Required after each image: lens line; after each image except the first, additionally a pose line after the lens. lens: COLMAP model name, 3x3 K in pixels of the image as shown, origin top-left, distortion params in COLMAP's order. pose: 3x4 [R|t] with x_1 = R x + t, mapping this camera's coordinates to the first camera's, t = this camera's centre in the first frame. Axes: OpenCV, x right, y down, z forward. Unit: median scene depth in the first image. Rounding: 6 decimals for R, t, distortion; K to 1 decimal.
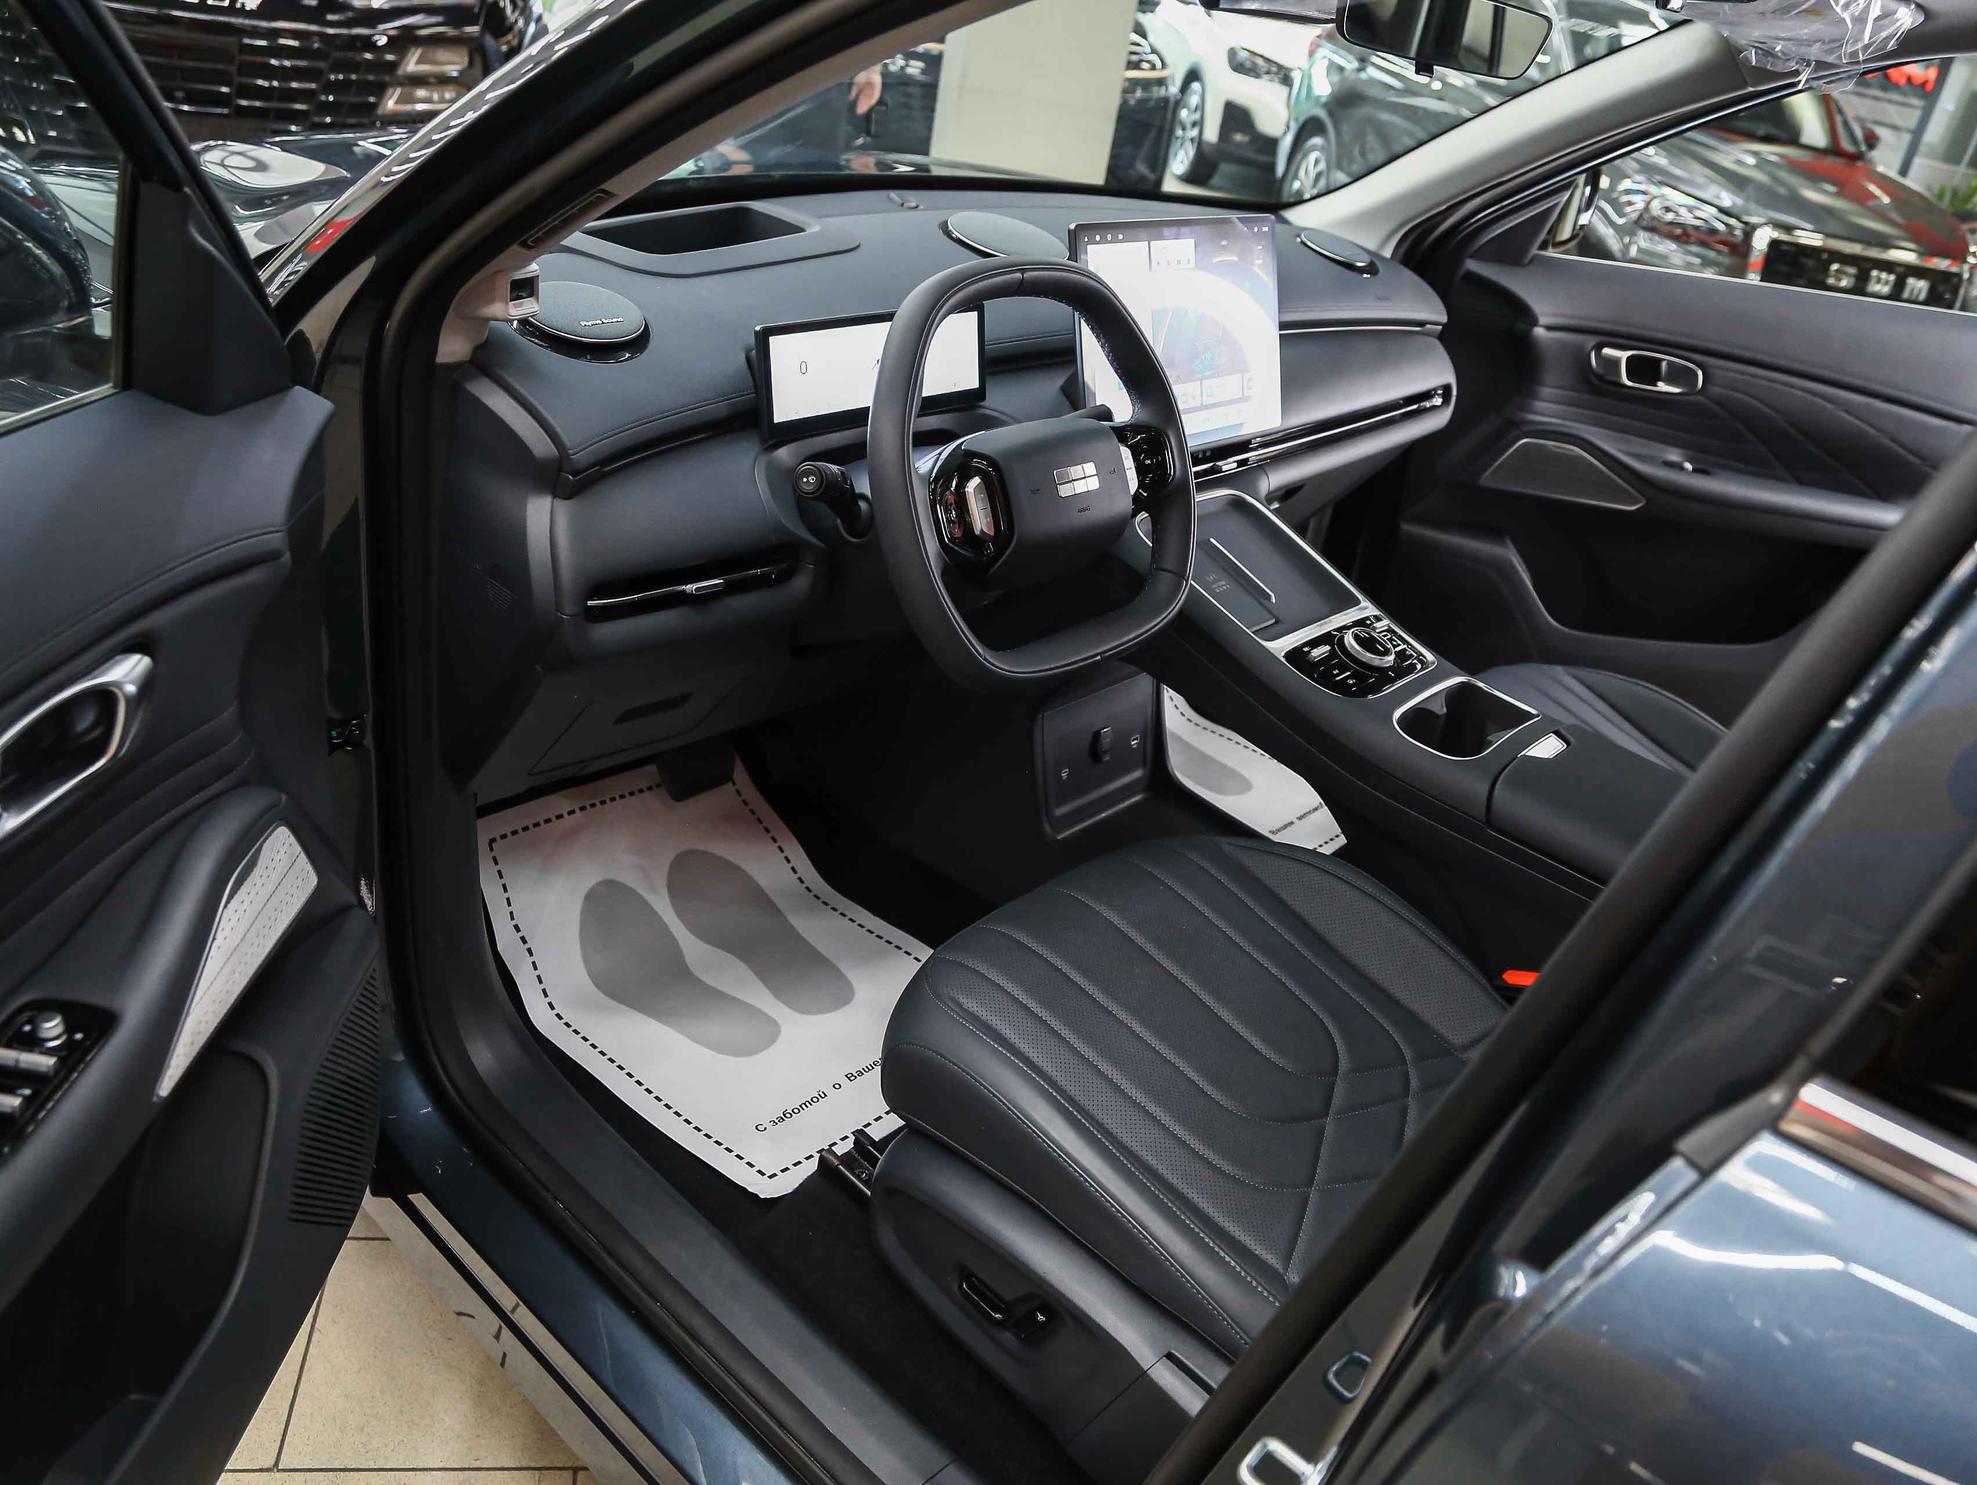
lens RADIAL K [[1510.1, 0, 988.5], [0, 1510.1, 742.5], [0, 0, 1]] dist [-0.095447, 0.000998]
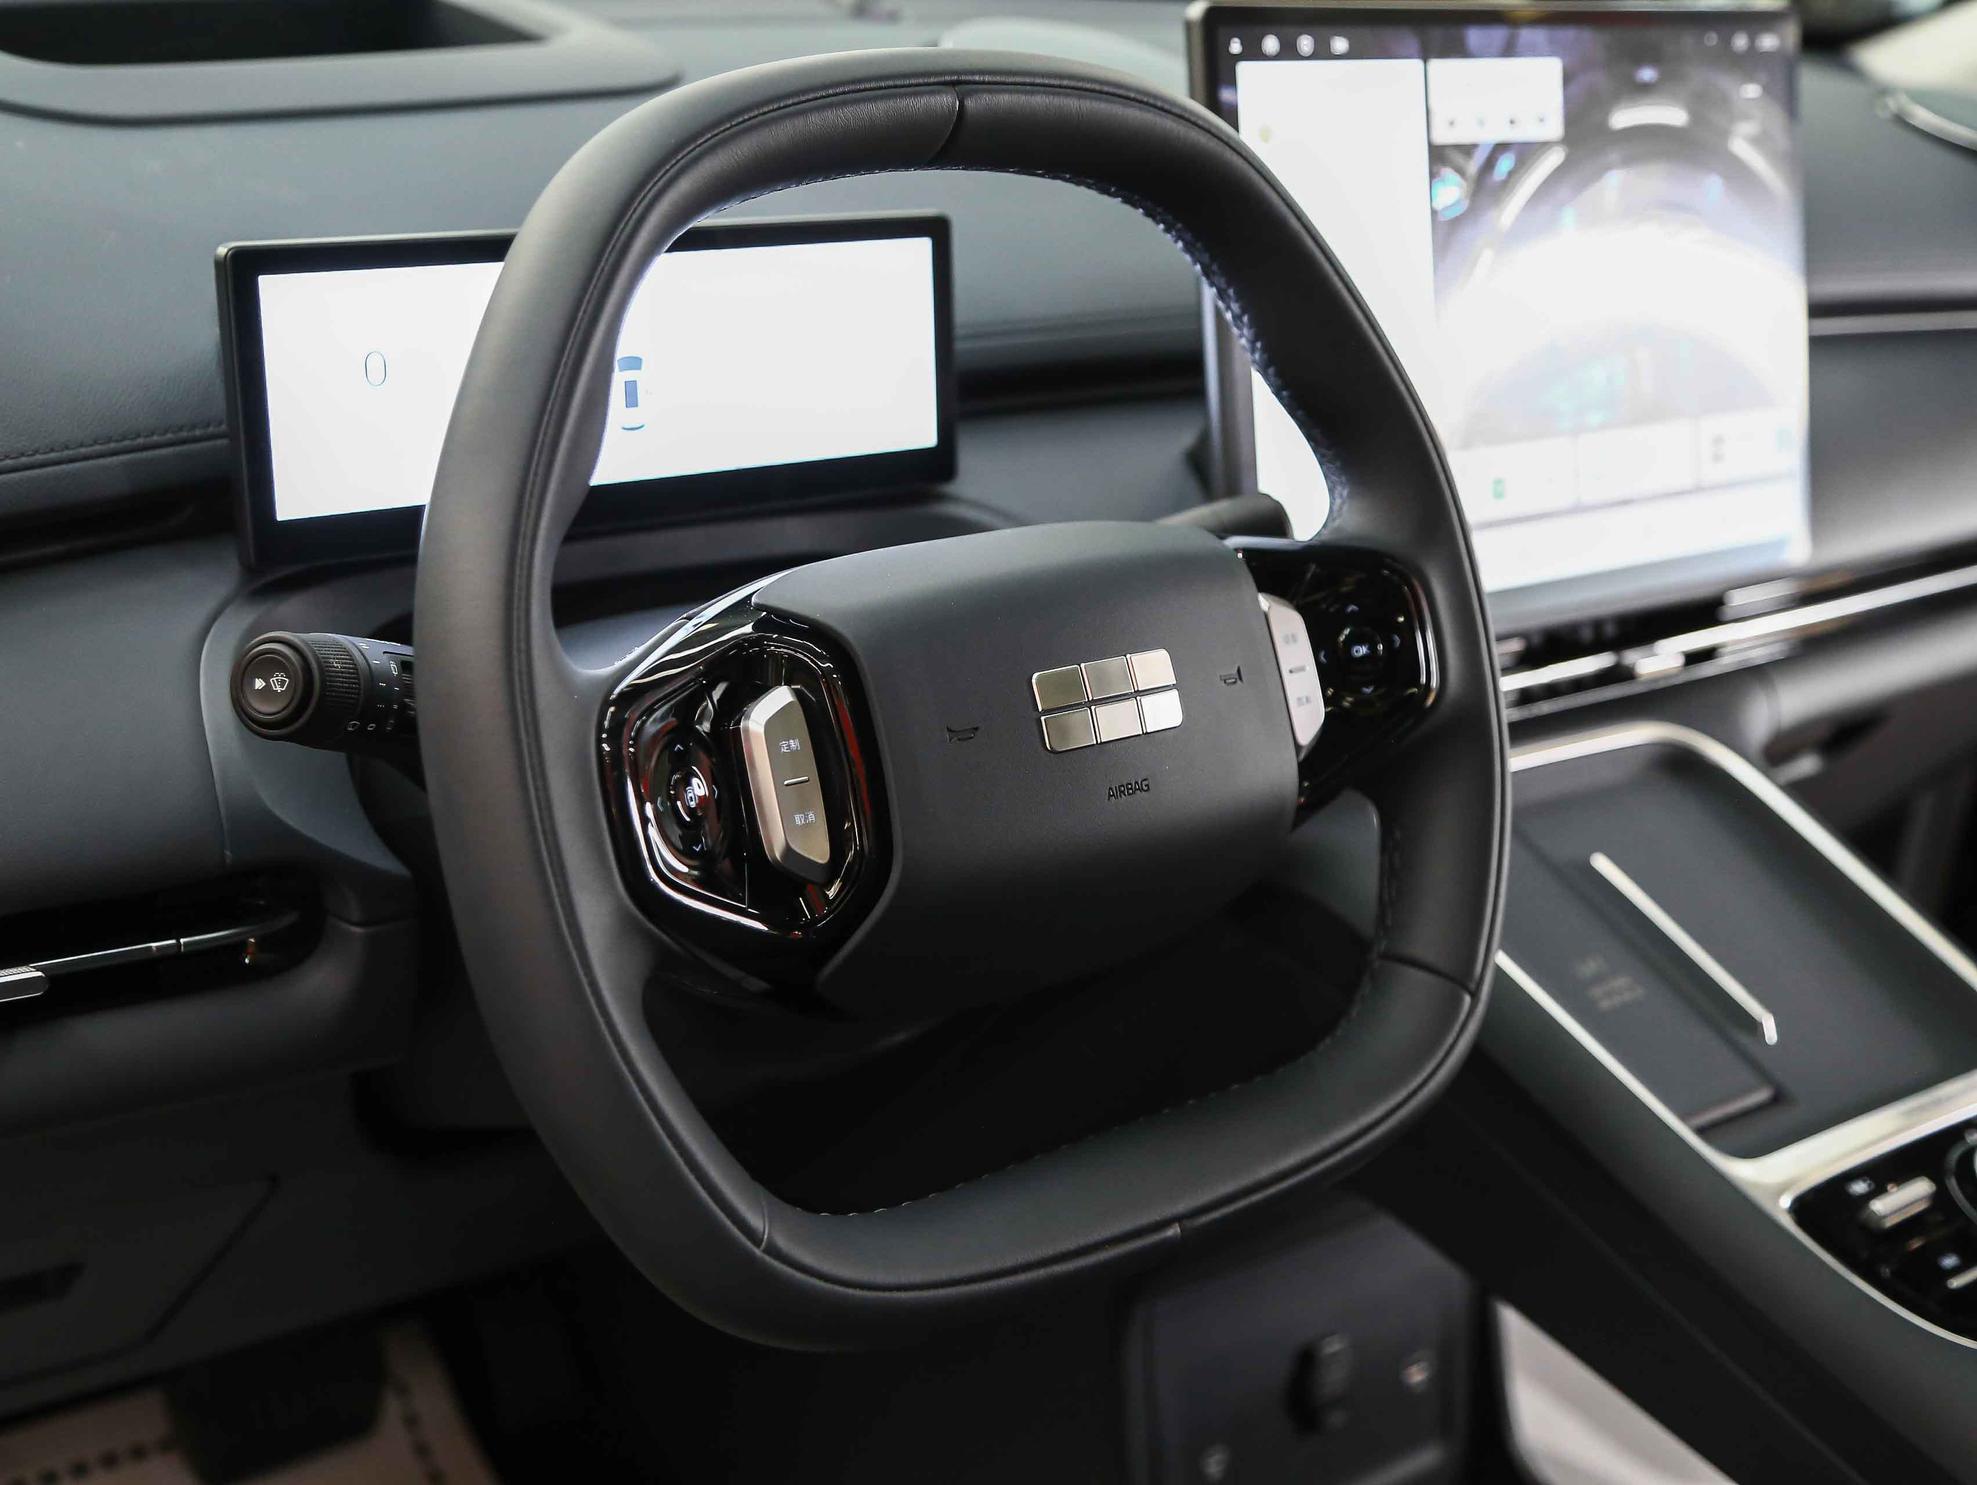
lens RADIAL K [[2844.3, 0, 988.5], [0, 2844.3, 742.5], [0, 0, 1]] dist [0.209254, -0.627123]
pose [[0.992479, 0.022624, -0.120308, 0.094273], [-0.040188, 0.988522, -0.145635, -0.061766], [0.115632, 0.149374, 0.981996, 0.322506]]
